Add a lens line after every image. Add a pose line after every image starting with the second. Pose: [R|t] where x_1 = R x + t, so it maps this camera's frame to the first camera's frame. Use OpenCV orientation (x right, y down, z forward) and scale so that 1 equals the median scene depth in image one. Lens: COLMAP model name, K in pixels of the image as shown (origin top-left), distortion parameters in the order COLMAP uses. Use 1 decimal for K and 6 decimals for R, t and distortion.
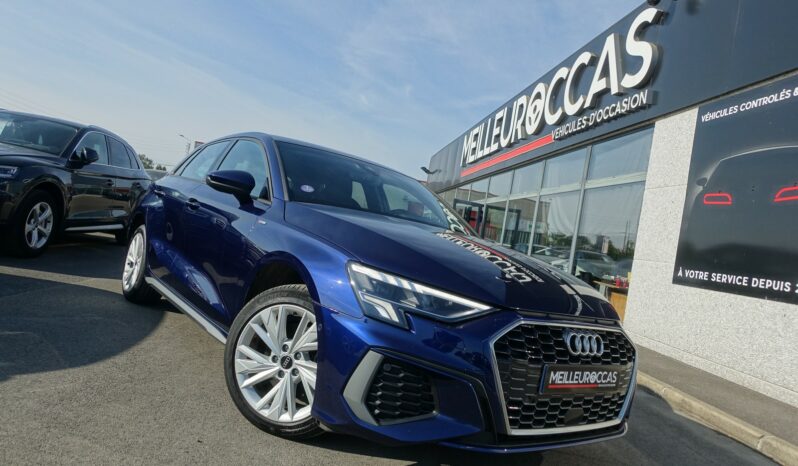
lens RADIAL K [[558.1, 0, 399.0], [0, 558.1, 233.0], [0, 0, 1]] dist [0.006963, 0.000351]
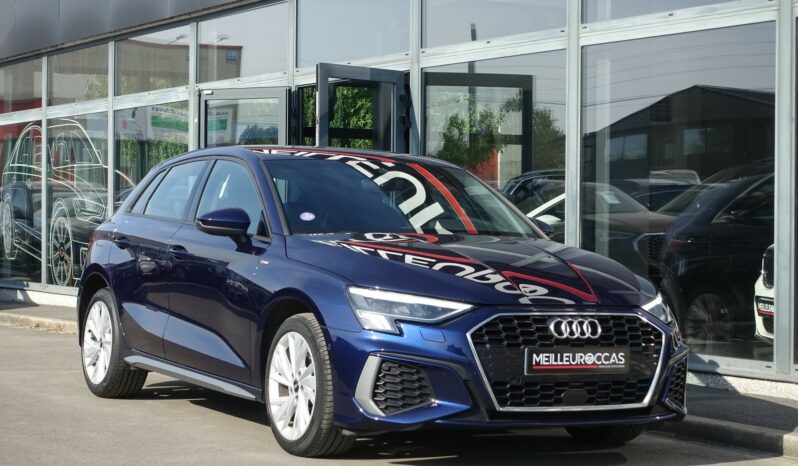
lens RADIAL K [[1874.7, 0, 399.0], [0, 1874.7, 233.0], [0, 0, 1]] dist [0.379176, -7.060069]
pose [[0.973571, -0.160672, -0.162311, 0.630537], [0.160833, 0.986906, -0.012238, 0.009268], [0.162152, -0.014191, 0.986664, -2.646548]]
